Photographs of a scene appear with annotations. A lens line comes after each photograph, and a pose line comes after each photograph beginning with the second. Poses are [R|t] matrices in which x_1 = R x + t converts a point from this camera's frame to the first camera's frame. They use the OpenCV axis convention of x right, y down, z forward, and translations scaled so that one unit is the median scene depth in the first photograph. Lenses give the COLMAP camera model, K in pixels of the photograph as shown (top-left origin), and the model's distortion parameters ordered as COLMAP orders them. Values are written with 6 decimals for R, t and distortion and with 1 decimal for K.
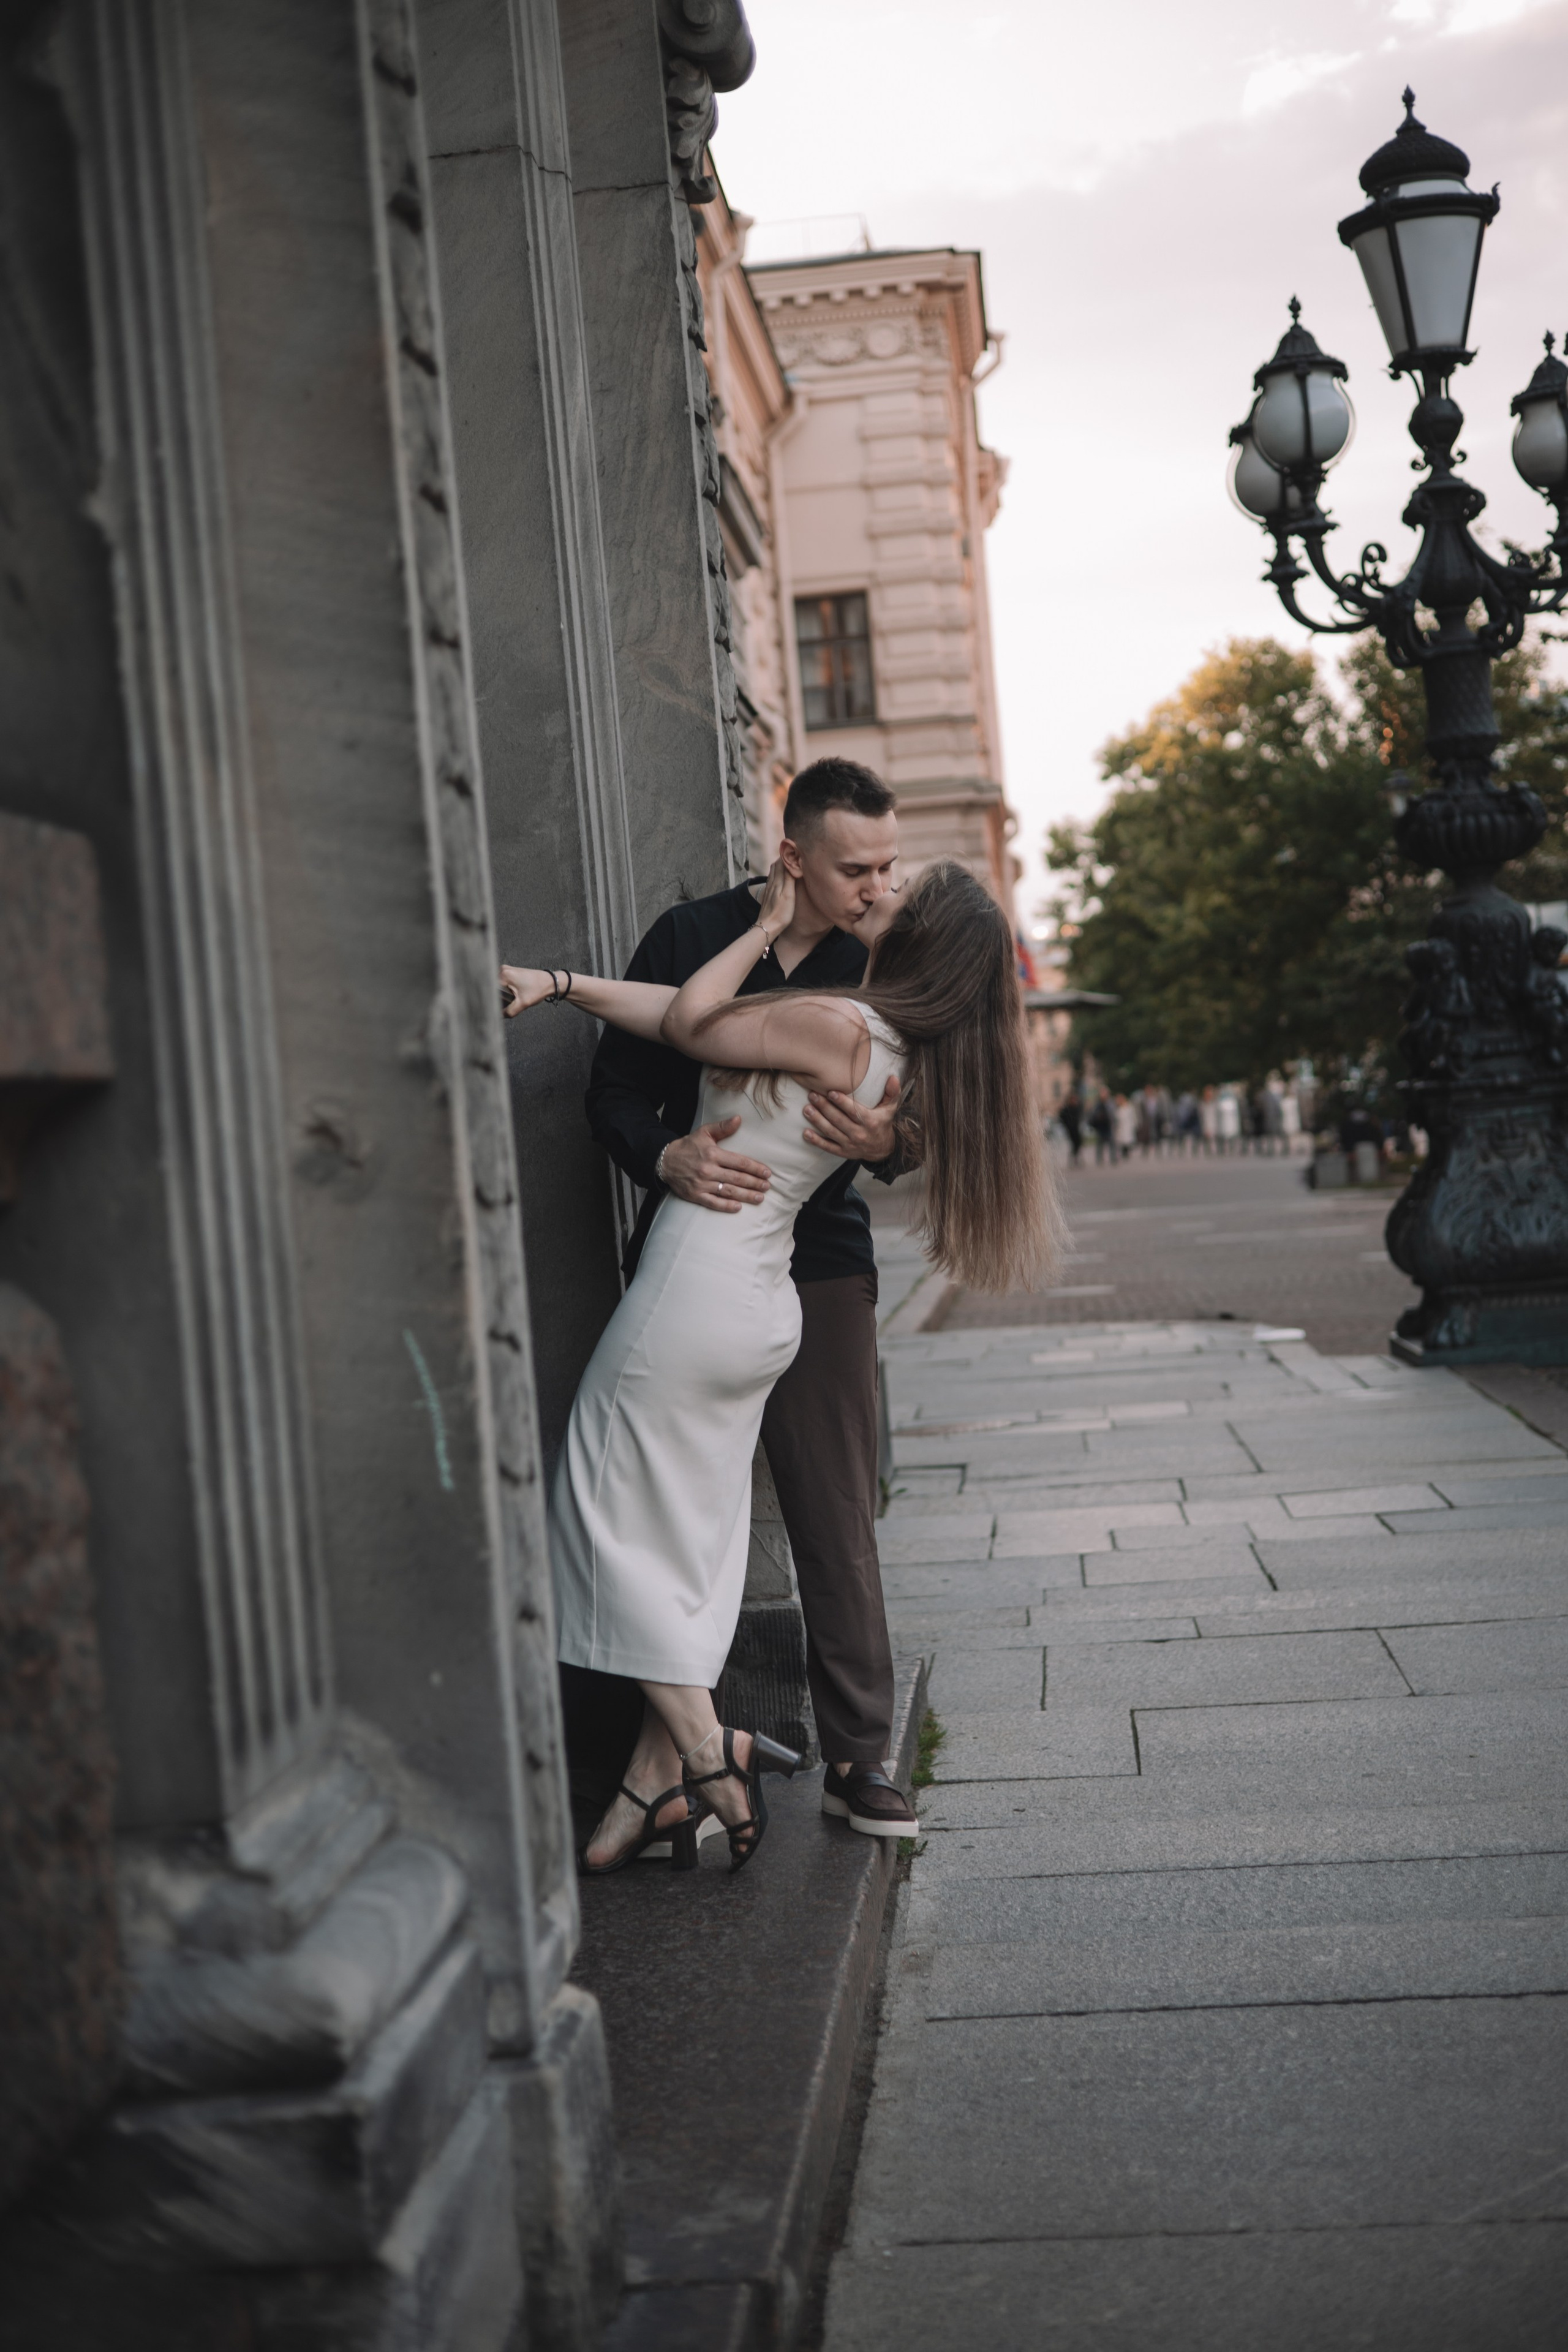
lens RADIAL K [[3590.0, 0, 784.0], [0, 3590.0, 1176.0], [0, 0, 1]] dist [0.008470, -0.007694]
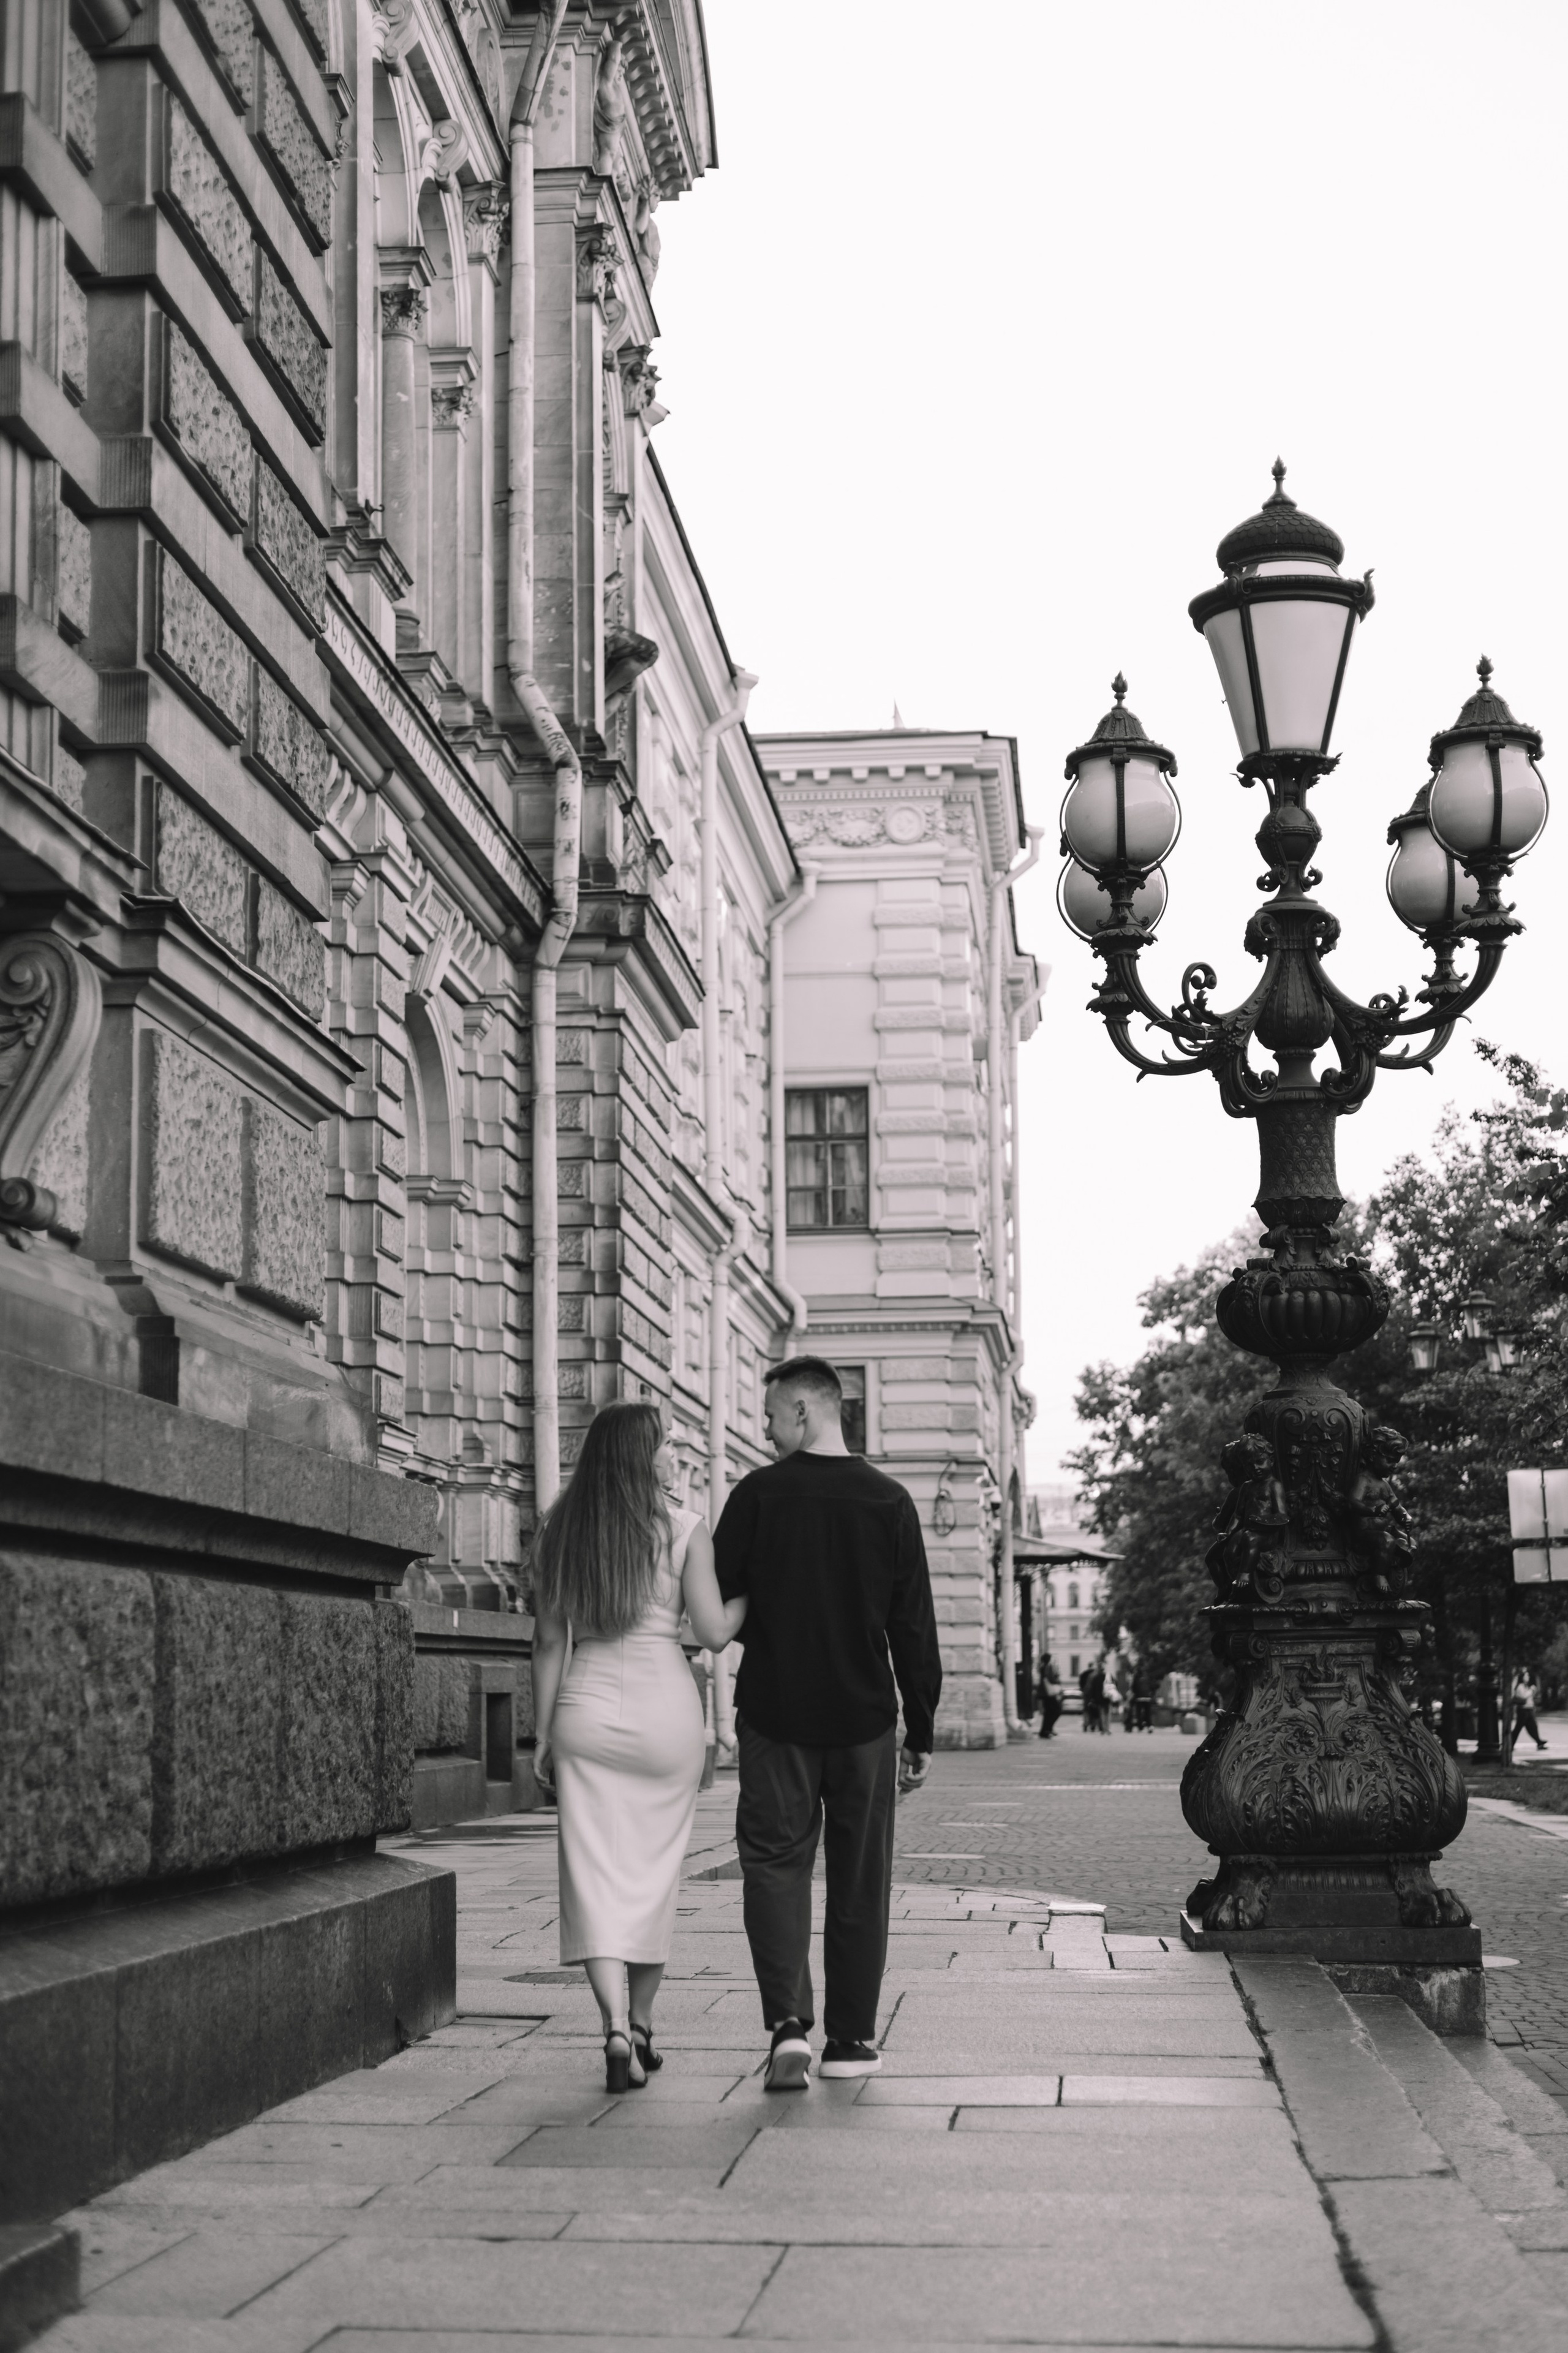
lens RADIAL K [[3878.8, 0, 784.0], [0, 3878.8, 1176.5], [0, 0, 1]] dist [0.022181, -0.027603]
pose [[0.997045, 0.075462, -0.014395, 0.080657], [-0.076745, 0.986816, -0.142492, 0.012034], [0.003453, 0.143175, 0.989691, 0.092631]]
